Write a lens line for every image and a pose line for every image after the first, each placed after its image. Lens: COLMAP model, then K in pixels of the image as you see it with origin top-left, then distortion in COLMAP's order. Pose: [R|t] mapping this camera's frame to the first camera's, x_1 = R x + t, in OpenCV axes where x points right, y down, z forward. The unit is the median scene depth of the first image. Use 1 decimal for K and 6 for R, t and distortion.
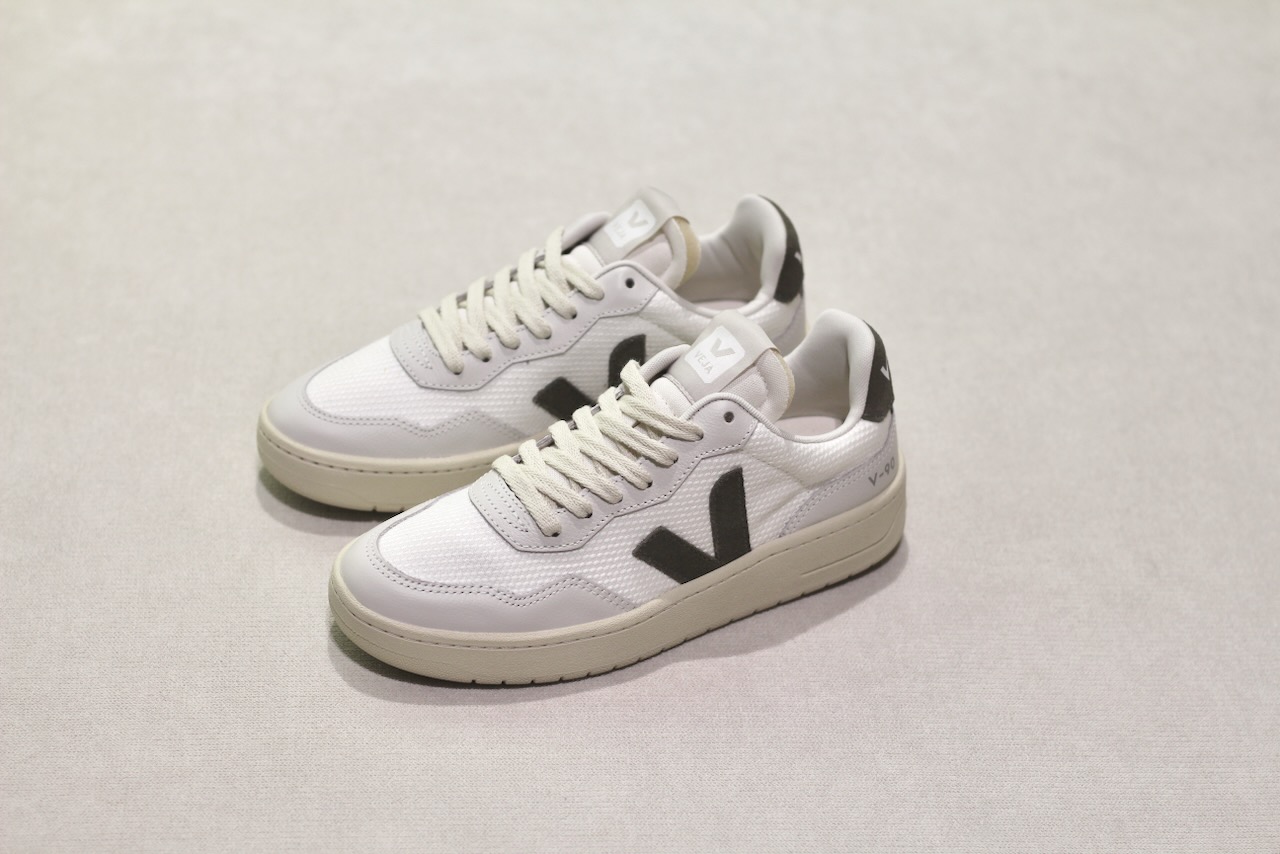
lens RADIAL K [[1872.4, 0, 647.2], [0, 1872.4, 430.9], [0, 0, 1]] dist [-0.052677, 0.000000]
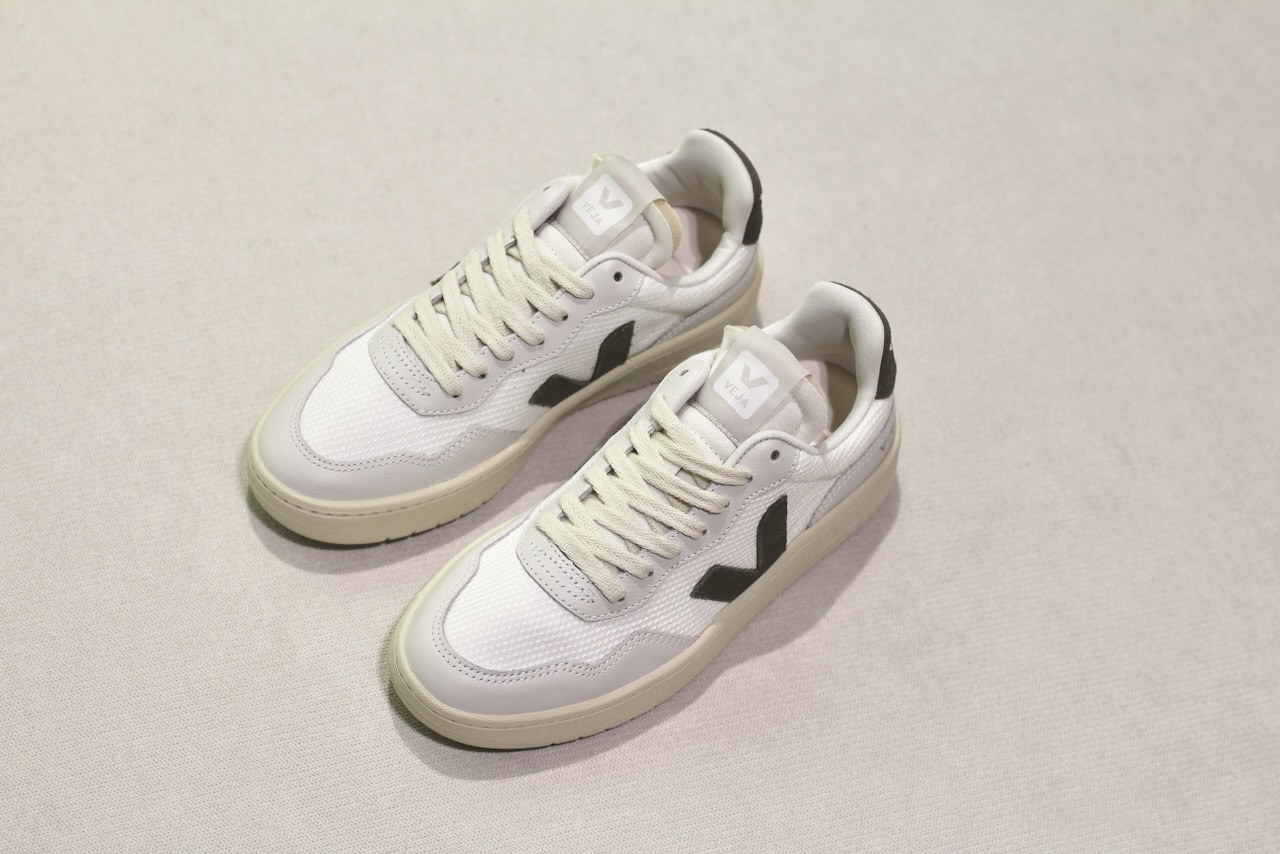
lens RADIAL K [[1872.4, 0, 637.3], [0, 1872.4, 431.5], [0, 0, 1]] dist [-0.052677, 0.000000]
pose [[0.983044, -0.137179, 0.121679, -0.135830], [0.107106, 0.968175, 0.226197, -0.232500], [-0.148836, -0.209329, 0.966452, 0.049404]]
